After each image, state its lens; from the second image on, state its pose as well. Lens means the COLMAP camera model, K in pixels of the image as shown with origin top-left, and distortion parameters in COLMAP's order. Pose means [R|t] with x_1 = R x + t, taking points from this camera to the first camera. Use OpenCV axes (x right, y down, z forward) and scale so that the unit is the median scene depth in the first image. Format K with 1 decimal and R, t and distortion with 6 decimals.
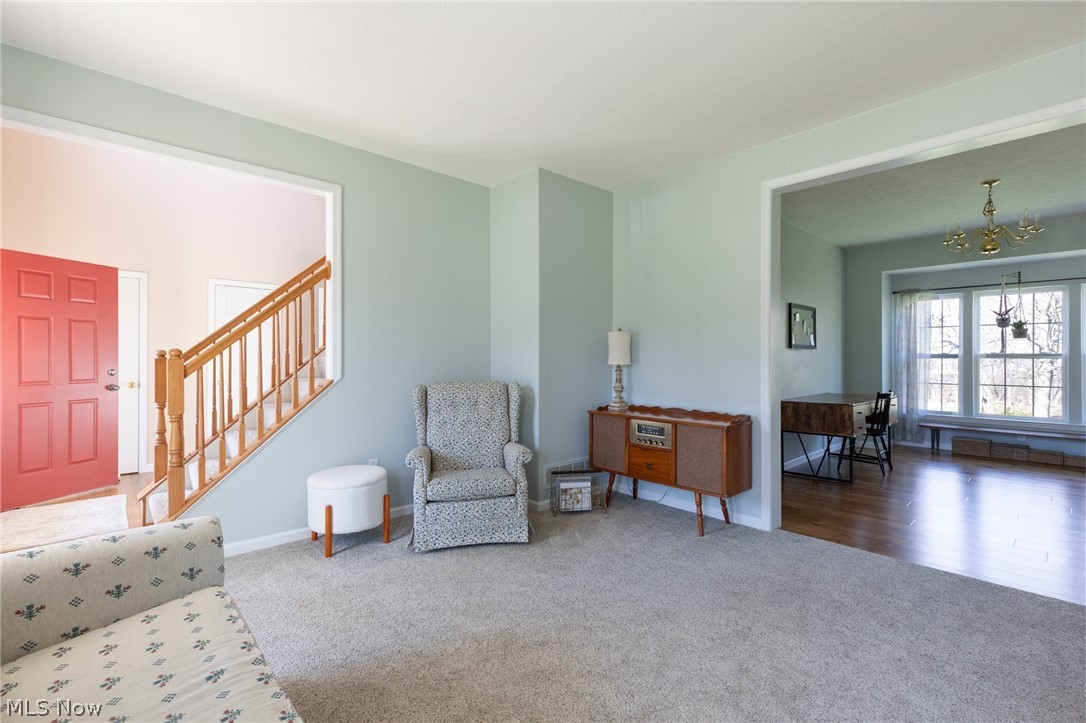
lens RADIAL K [[488.7, 0, 545.3], [0, 488.7, 353.8], [0, 0, 1]] dist [0.002448, -0.000586]
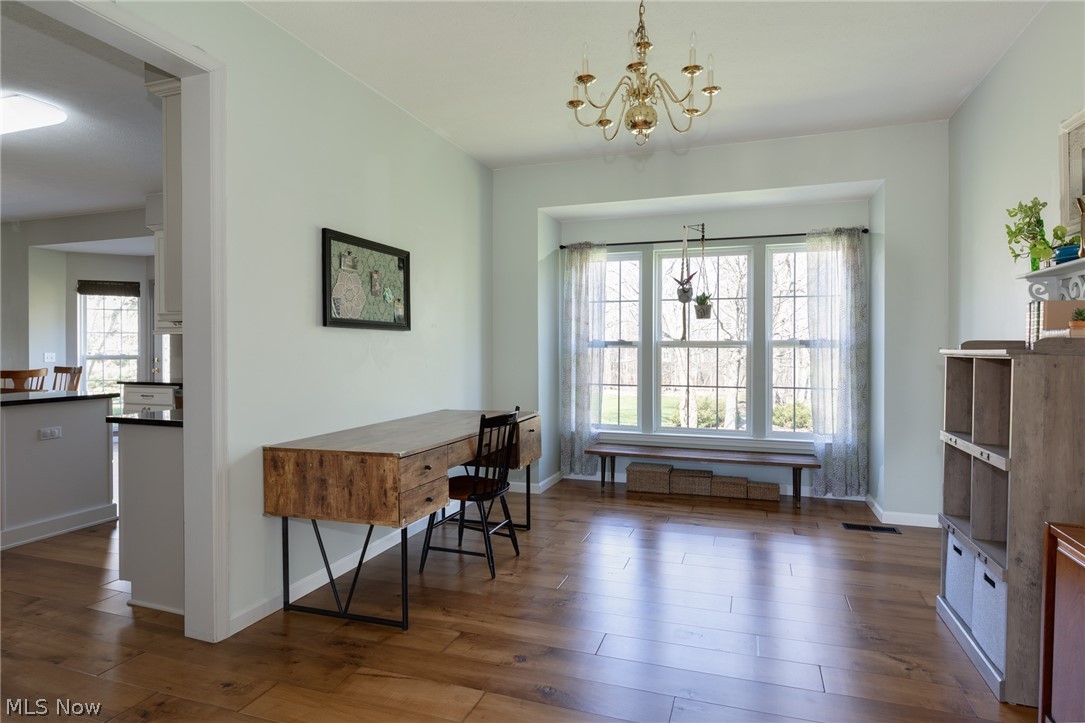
lens RADIAL K [[575.3, 0, 564.1], [0, 575.3, 349.8], [0, 0, 1]] dist [0.003341, 0.001151]
pose [[0.875287, -0.004449, 0.483584, 0.387986], [-0.001087, 0.999937, 0.011168, 0.003845], [-0.483603, -0.010301, 0.875227, 0.366796]]
